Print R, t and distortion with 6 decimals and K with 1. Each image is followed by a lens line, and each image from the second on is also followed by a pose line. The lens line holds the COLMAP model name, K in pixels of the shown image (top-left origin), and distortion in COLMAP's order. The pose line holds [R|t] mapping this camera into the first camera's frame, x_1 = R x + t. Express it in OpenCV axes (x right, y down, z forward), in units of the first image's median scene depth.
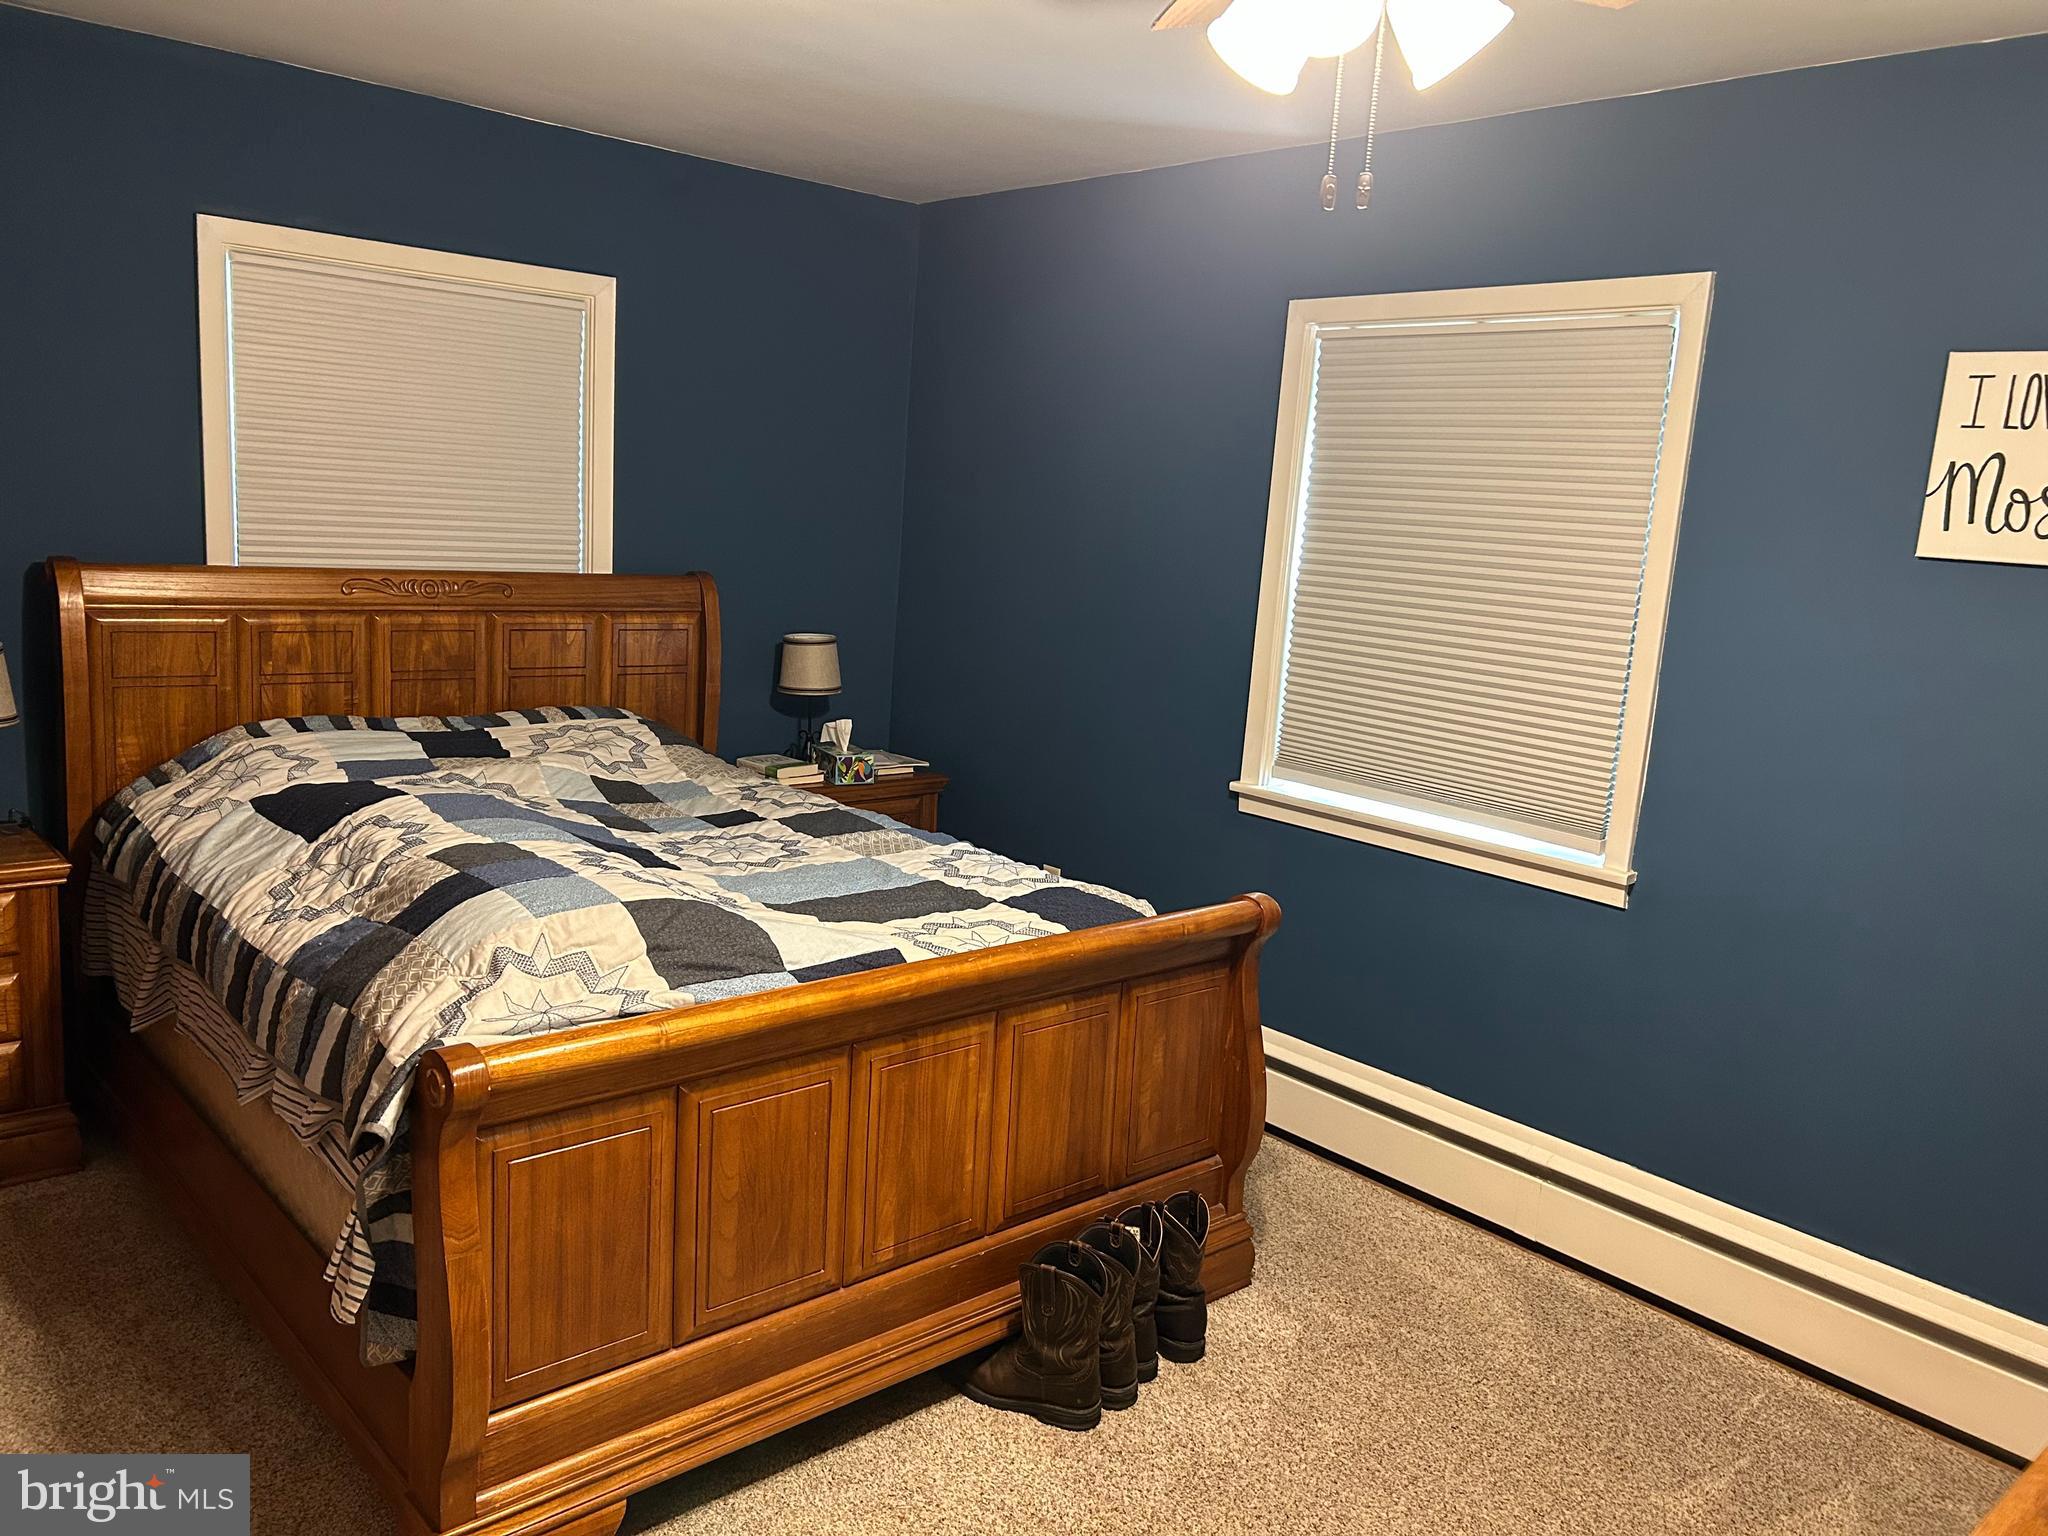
lens RADIAL K [[1533.6, 0, 1024.4], [0, 1533.6, 766.4], [0, 0, 1]] dist [0.041070, -0.052635]
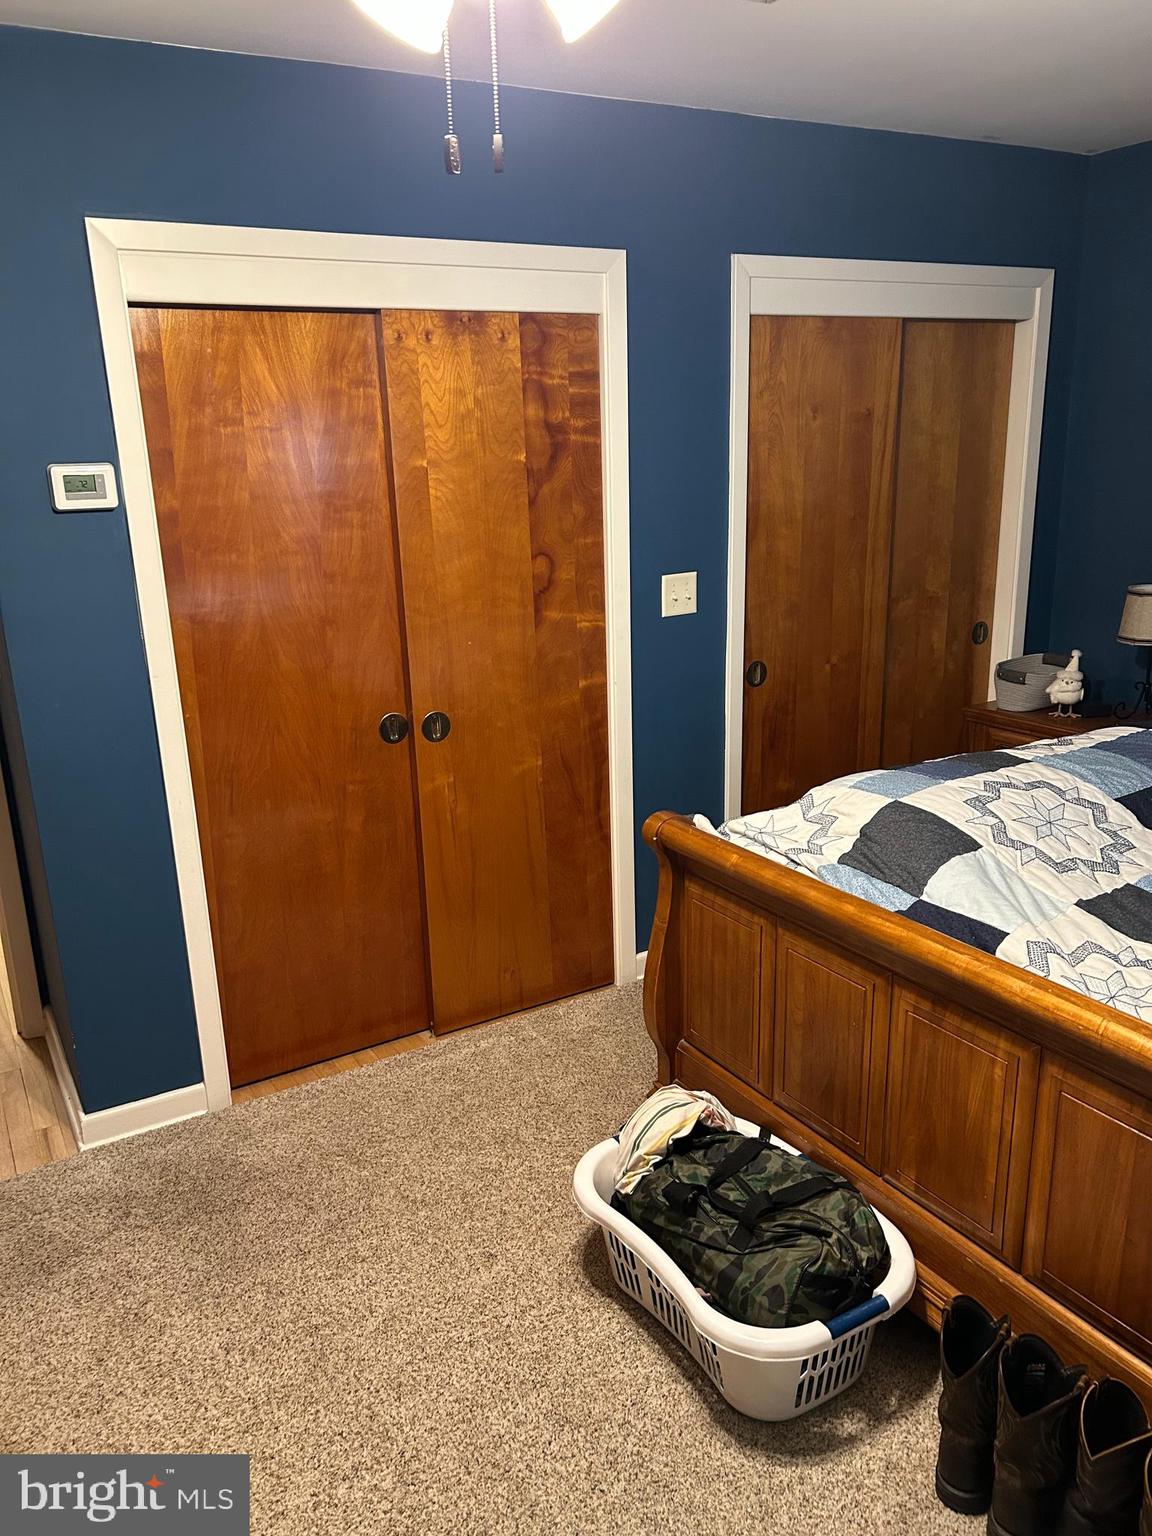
lens RADIAL K [[1150.2, 0, 574.3], [0, 1150.2, 770.0], [0, 0, 1]] dist [0.041070, -0.052635]
pose [[-0.187325, 0.217882, -0.957829, 0.684309], [-0.146507, 0.957987, 0.246571, -0.130237], [0.971311, 0.186517, -0.147533, 0.852793]]
